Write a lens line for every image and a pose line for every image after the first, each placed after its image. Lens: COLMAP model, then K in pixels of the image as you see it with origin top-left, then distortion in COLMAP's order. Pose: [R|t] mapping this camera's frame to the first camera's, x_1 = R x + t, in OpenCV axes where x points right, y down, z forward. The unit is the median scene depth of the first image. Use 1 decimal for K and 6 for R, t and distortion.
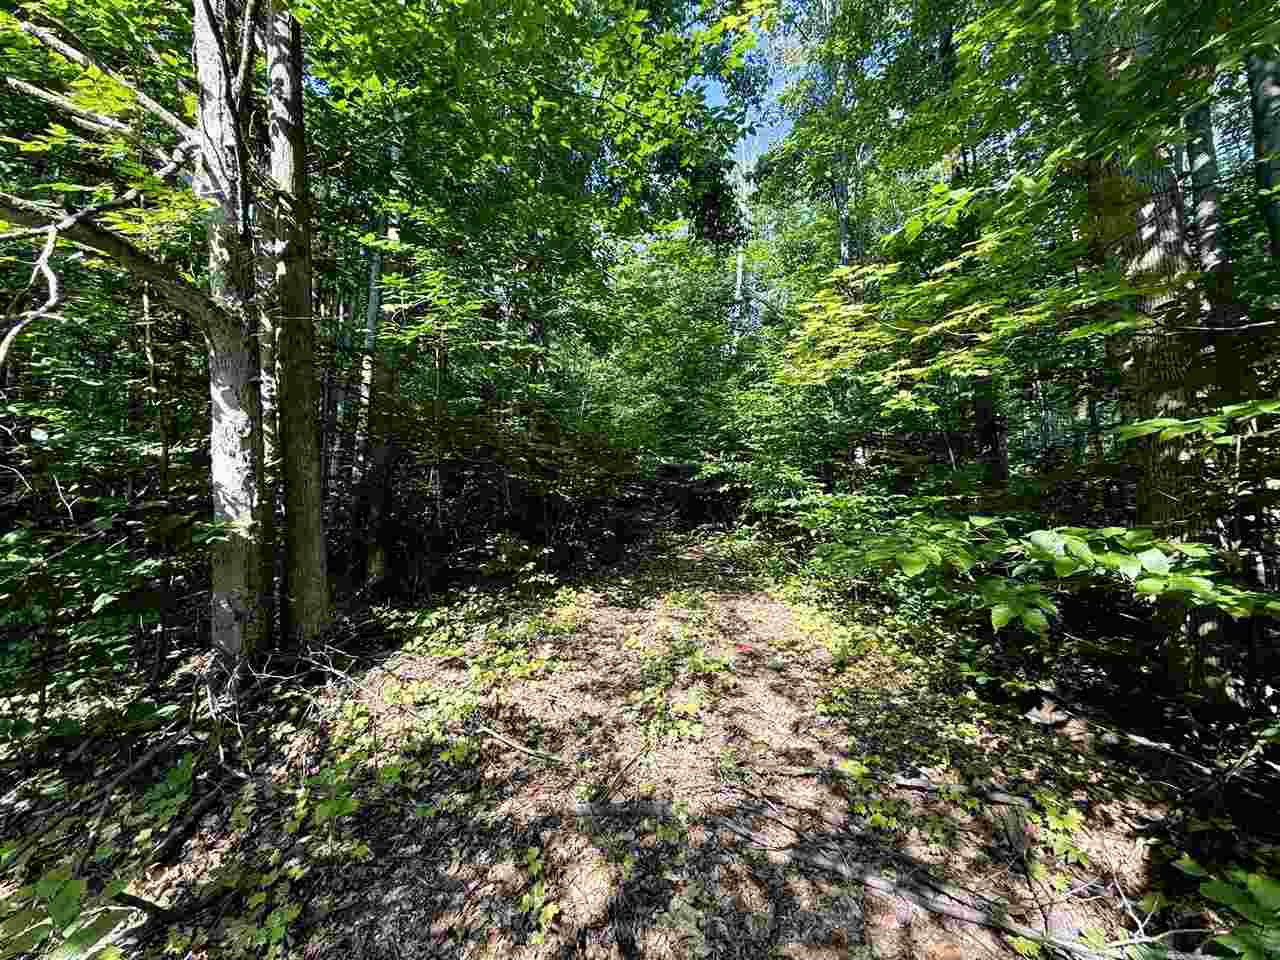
lens RADIAL K [[512.5, 0, 637.2], [0, 512.5, 476.5], [0, 0, 1]] dist [-0.024597, 0.000130]
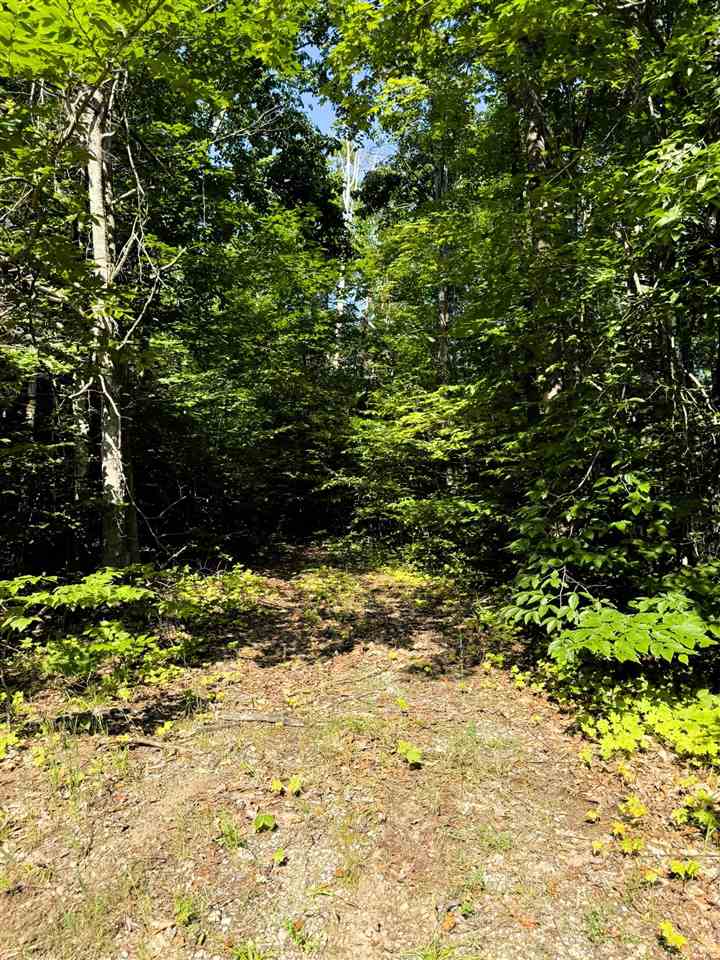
lens RADIAL K [[671.5, 0, 360.2], [0, 671.5, 482.0], [0, 0, 1]] dist [0.000444, -0.025523]
pose [[0.969809, 0.015560, 0.243369, -0.153679], [-0.011133, 0.999747, -0.019556, 0.012846], [-0.243611, 0.016257, 0.969737, -0.501048]]
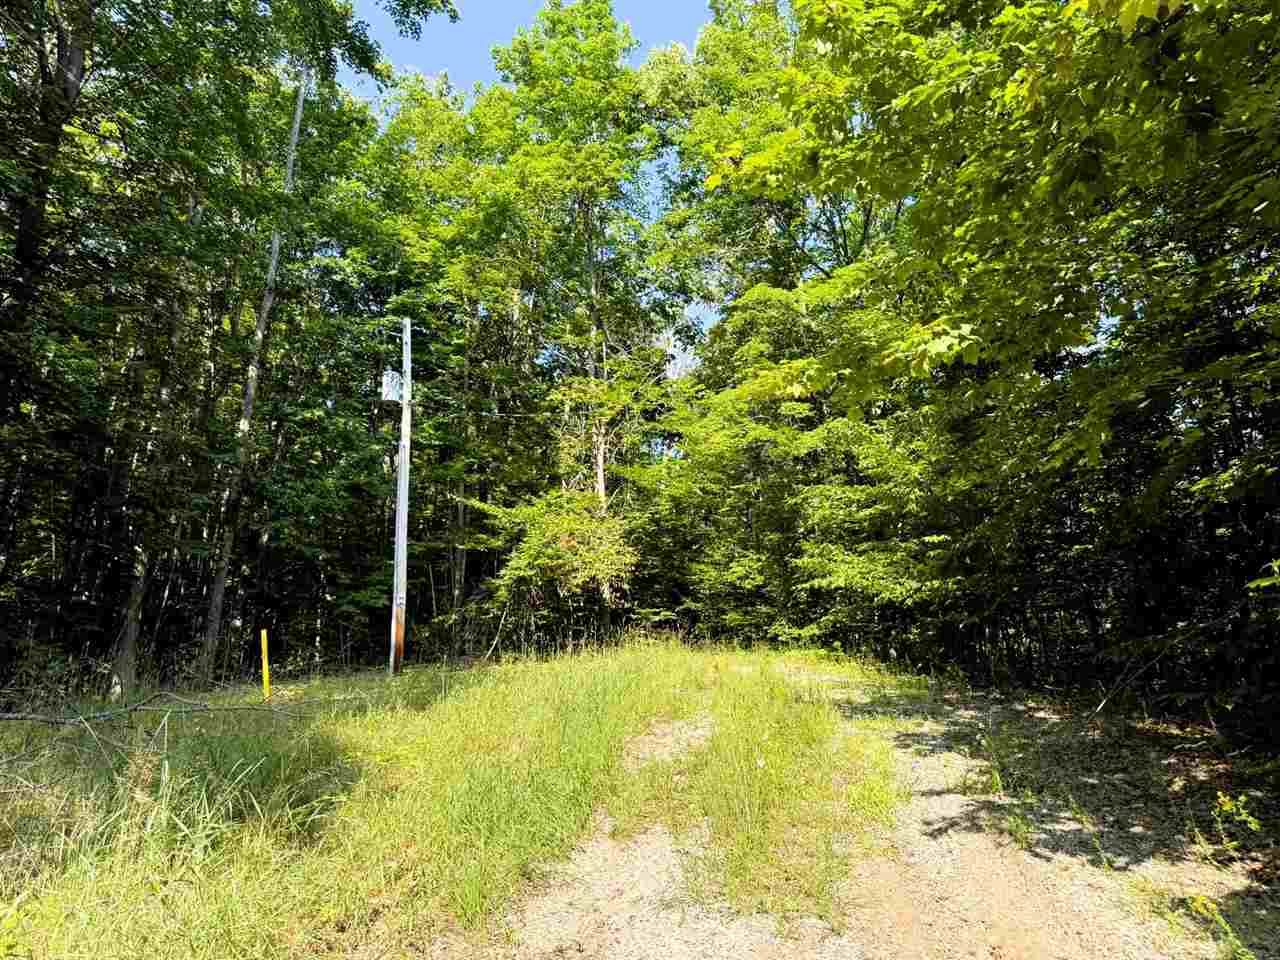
lens RADIAL K [[895.4, 0, 639.4], [0, 895.4, 479.9], [0, 0, 1]] dist [0.000444, -0.025523]
pose [[0.972712, 0.058920, 0.224408, -0.728731], [-0.016190, 0.982096, -0.187682, 0.141090], [-0.231448, 0.178928, 0.956251, -2.075438]]
